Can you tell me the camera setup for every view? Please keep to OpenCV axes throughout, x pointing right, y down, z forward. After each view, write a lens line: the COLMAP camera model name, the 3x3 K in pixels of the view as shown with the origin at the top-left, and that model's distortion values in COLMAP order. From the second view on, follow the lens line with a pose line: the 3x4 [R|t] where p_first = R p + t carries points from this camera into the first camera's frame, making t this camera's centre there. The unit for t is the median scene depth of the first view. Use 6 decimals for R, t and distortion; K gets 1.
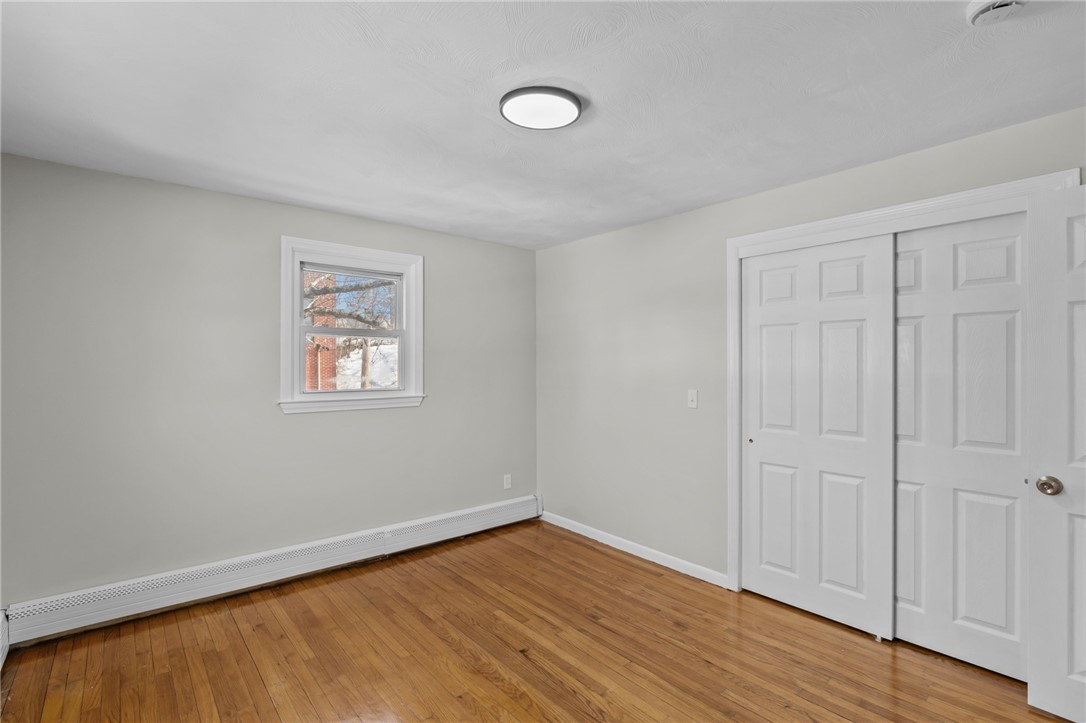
lens RADIAL K [[488.1, 0, 545.4], [0, 488.1, 365.4], [0, 0, 1]] dist [-0.008937, 0.000510]
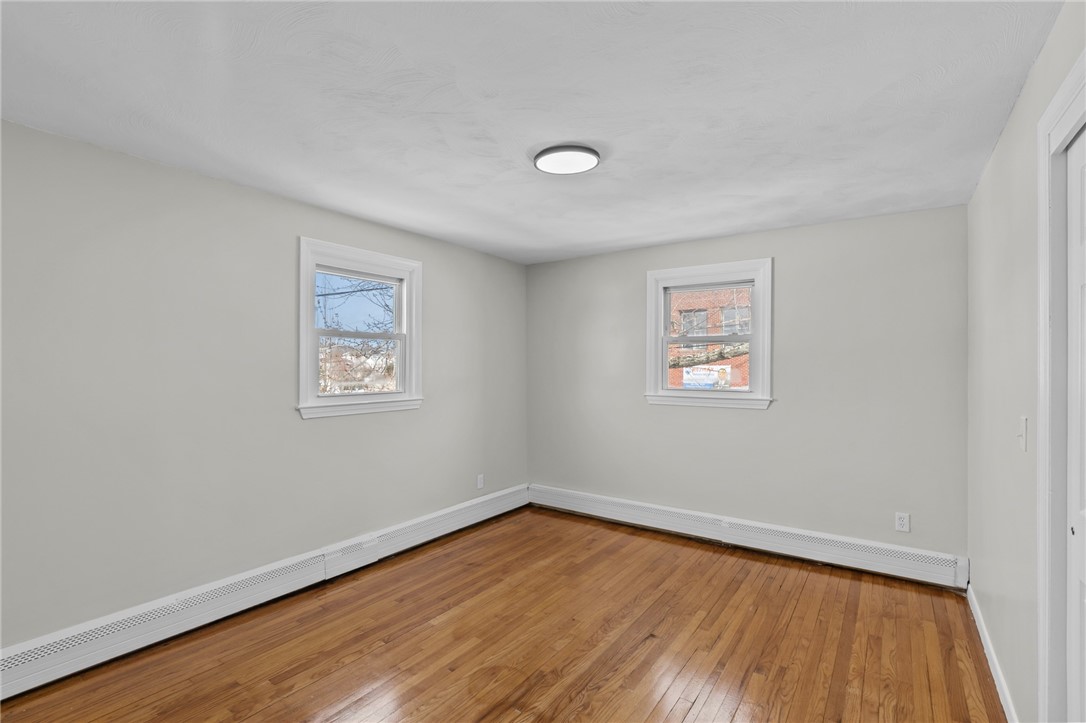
lens RADIAL K [[488.1, 0, 547.0], [0, 488.1, 361.4], [0, 0, 1]] dist [-0.008937, 0.000510]
pose [[0.291104, -0.007718, -0.956660, 0.707068], [-0.008388, 0.999908, -0.010619, 0.000033], [0.956655, 0.011116, 0.291013, 0.358825]]
